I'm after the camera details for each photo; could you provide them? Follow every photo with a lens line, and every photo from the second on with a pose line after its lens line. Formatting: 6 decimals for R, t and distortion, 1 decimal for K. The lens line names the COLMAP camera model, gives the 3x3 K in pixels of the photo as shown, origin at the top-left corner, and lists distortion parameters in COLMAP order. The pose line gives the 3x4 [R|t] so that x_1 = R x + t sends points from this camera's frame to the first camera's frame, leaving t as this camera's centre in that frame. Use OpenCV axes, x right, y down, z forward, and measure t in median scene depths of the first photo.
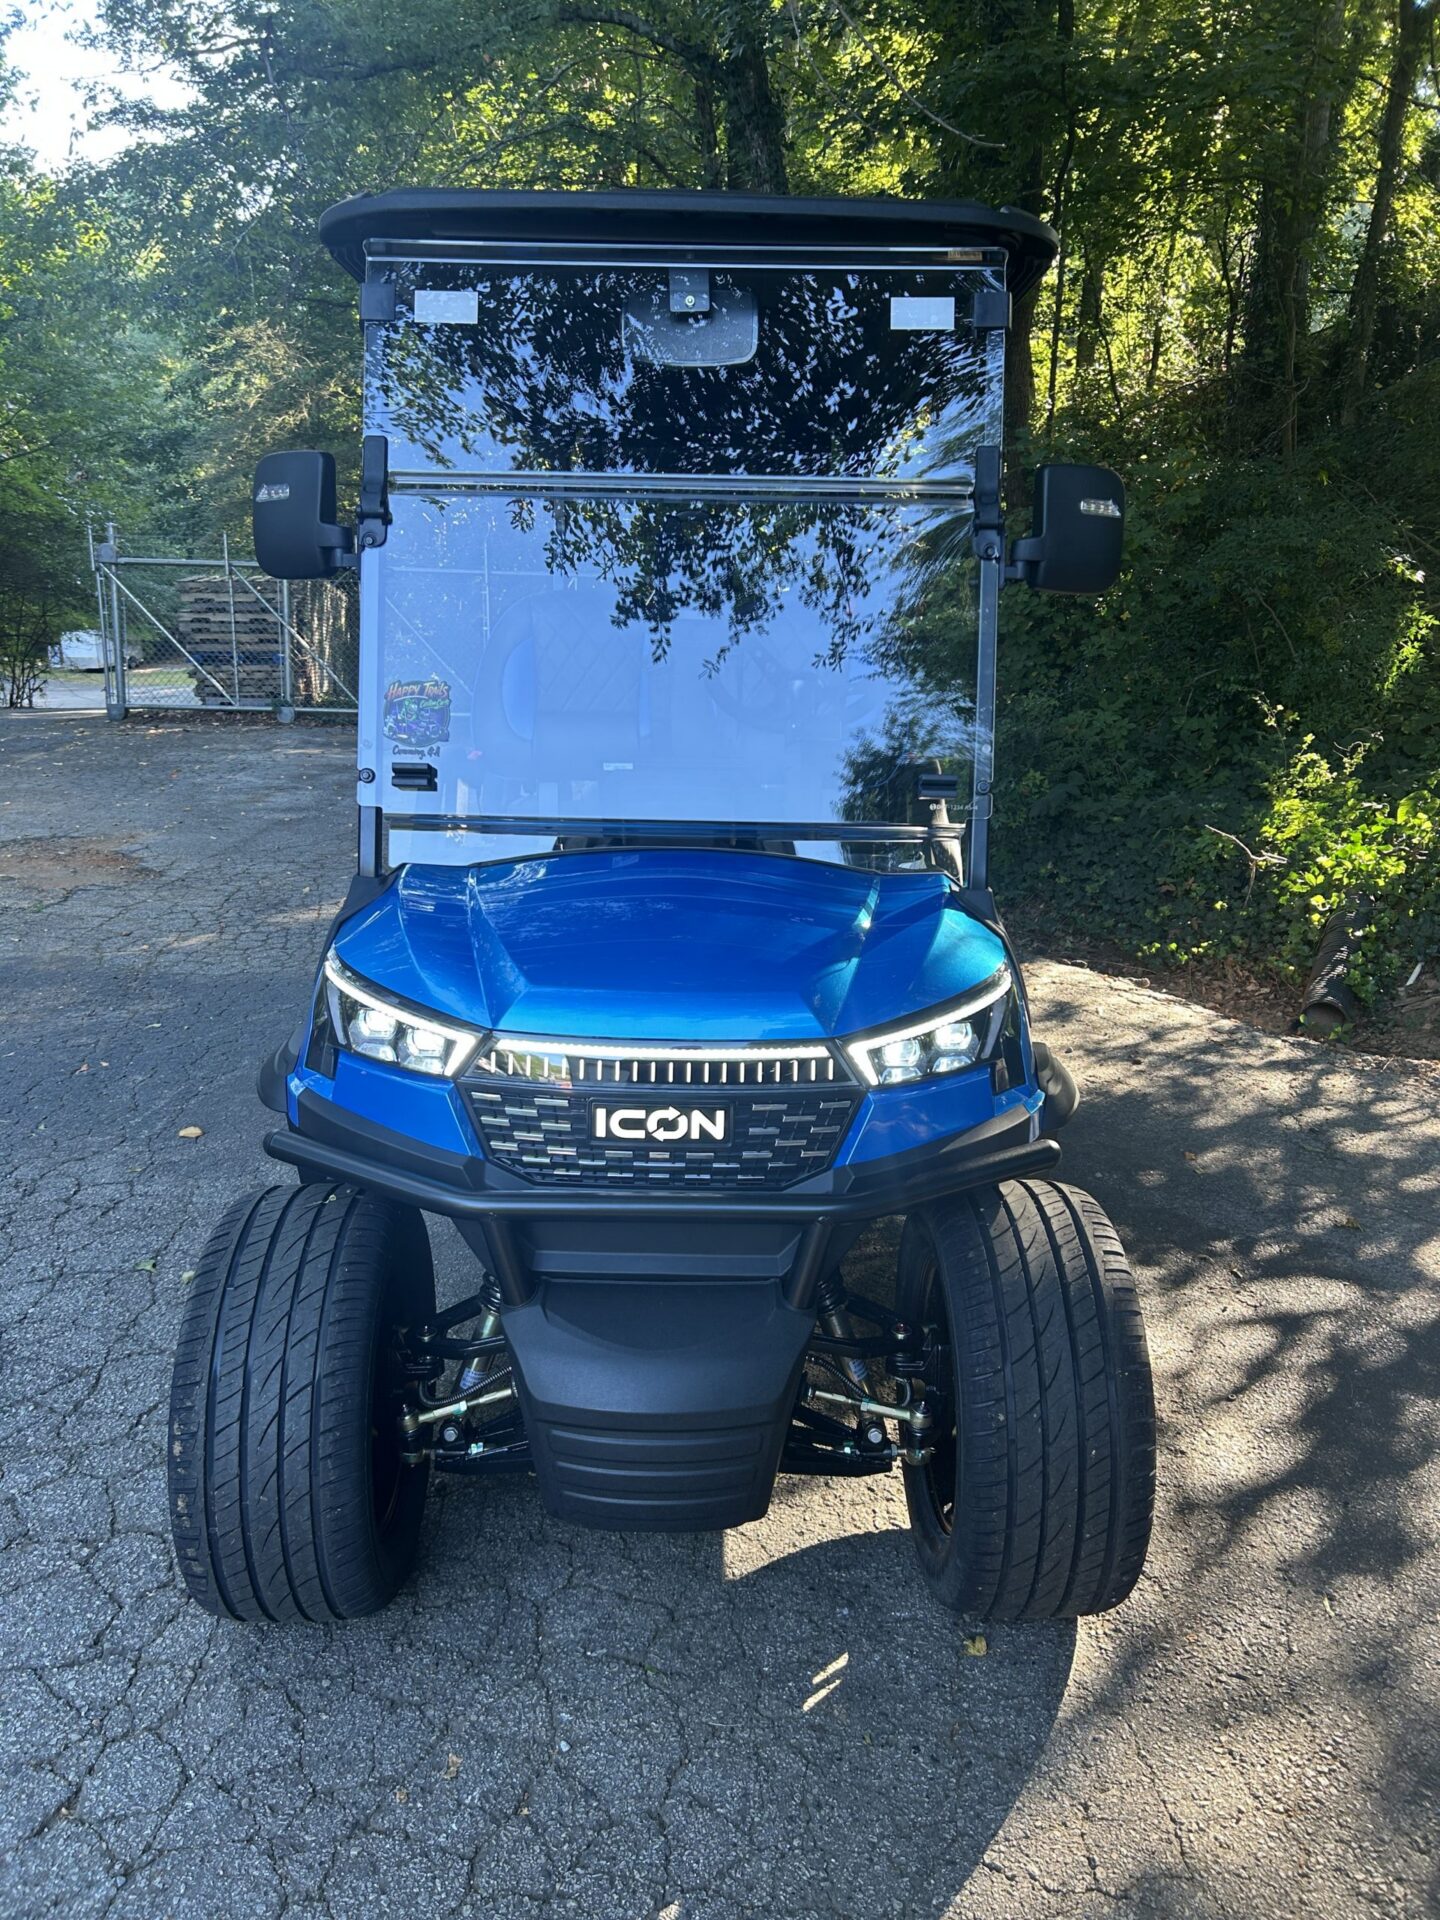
lens RADIAL K [[1463.6, 0, 710.0], [0, 1463.6, 958.2], [0, 0, 1]] dist [0.048238, -0.060889]
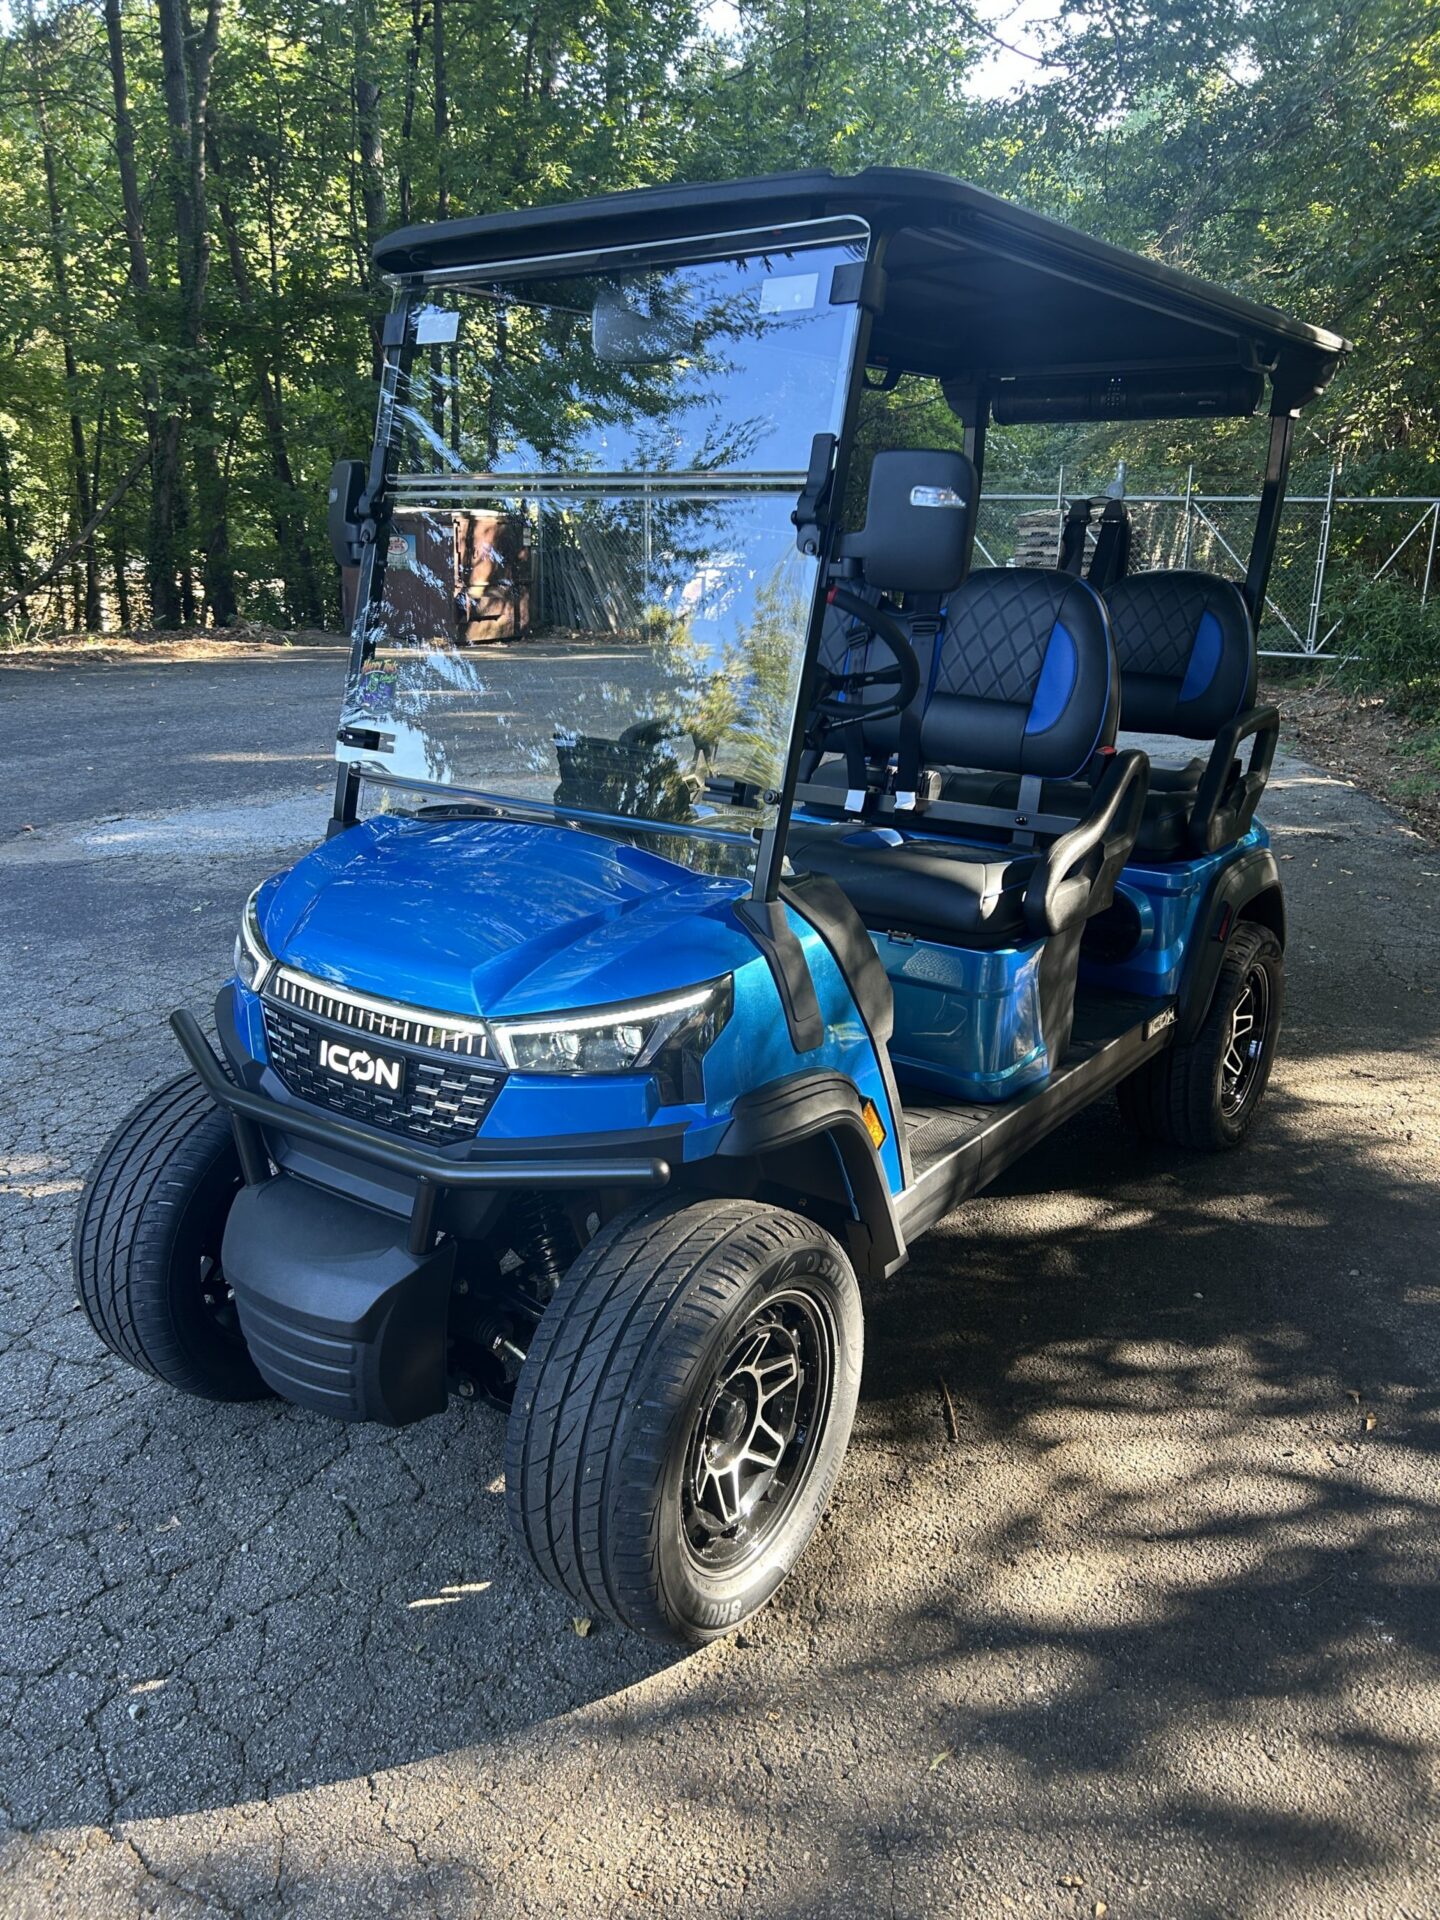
lens RADIAL K [[1463.6, 0, 710.0], [0, 1463.6, 958.2], [0, 0, 1]] dist [0.048238, -0.060889]
pose [[0.807330, 0.161236, -0.567645, 0.813307], [-0.133174, 0.986913, 0.090920, -0.107699], [0.574876, 0.002193, 0.818237, 0.219420]]
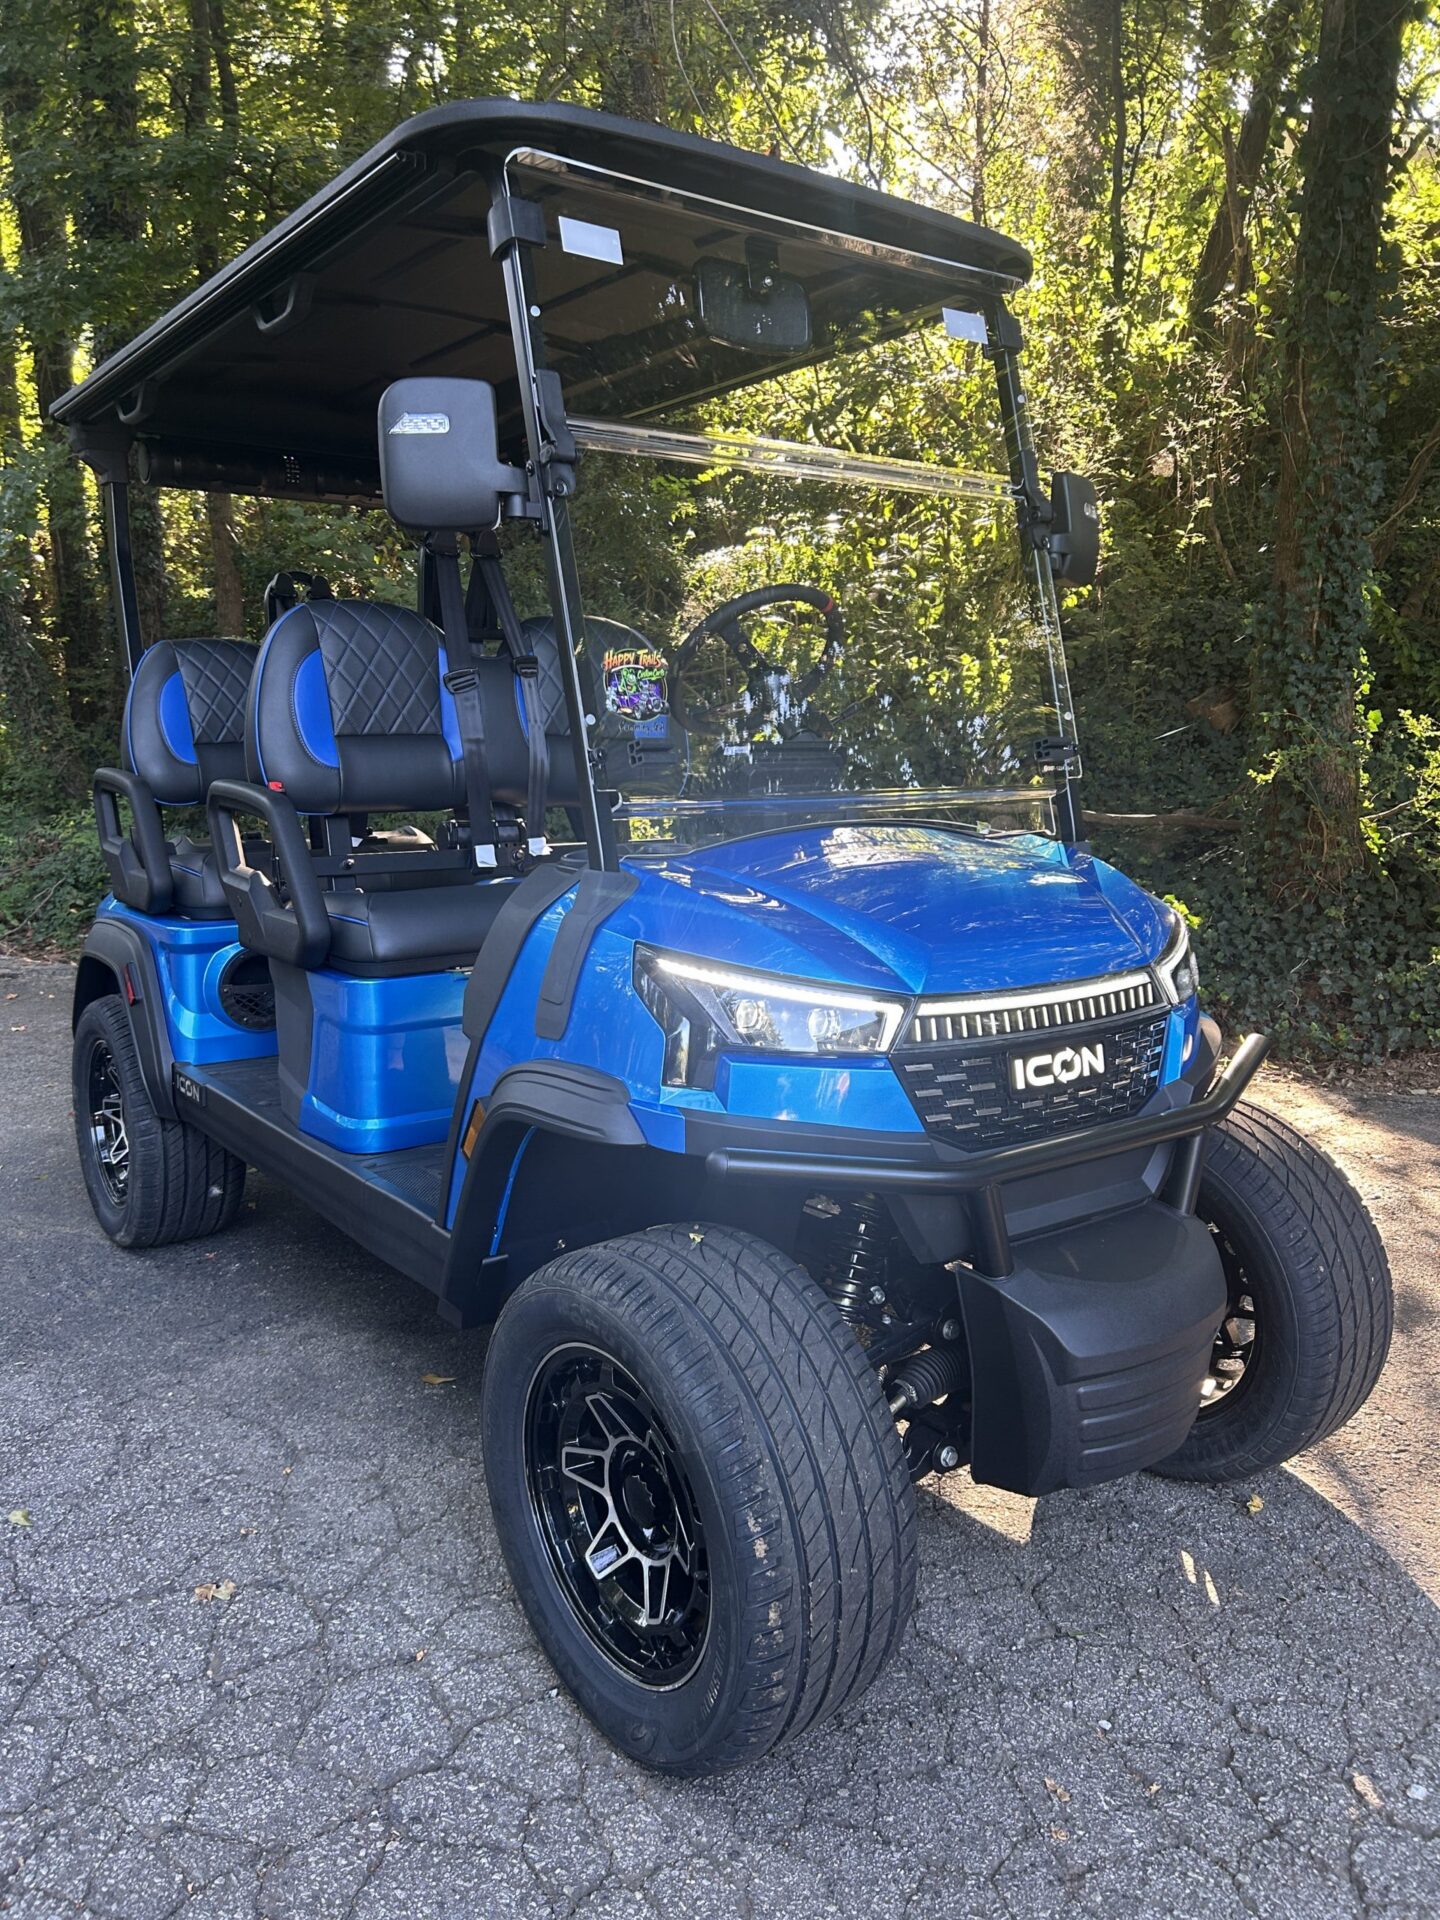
lens RADIAL K [[1414.3, 0, 800.9], [0, 1414.3, 952.2], [0, 0, 1]] dist [0.009210, 0.000640]
pose [[0.792091, -0.103939, 0.601489, -0.740302], [0.152882, 0.987769, -0.030638, 0.038056], [-0.590948, 0.116225, 0.798293, 0.320232]]
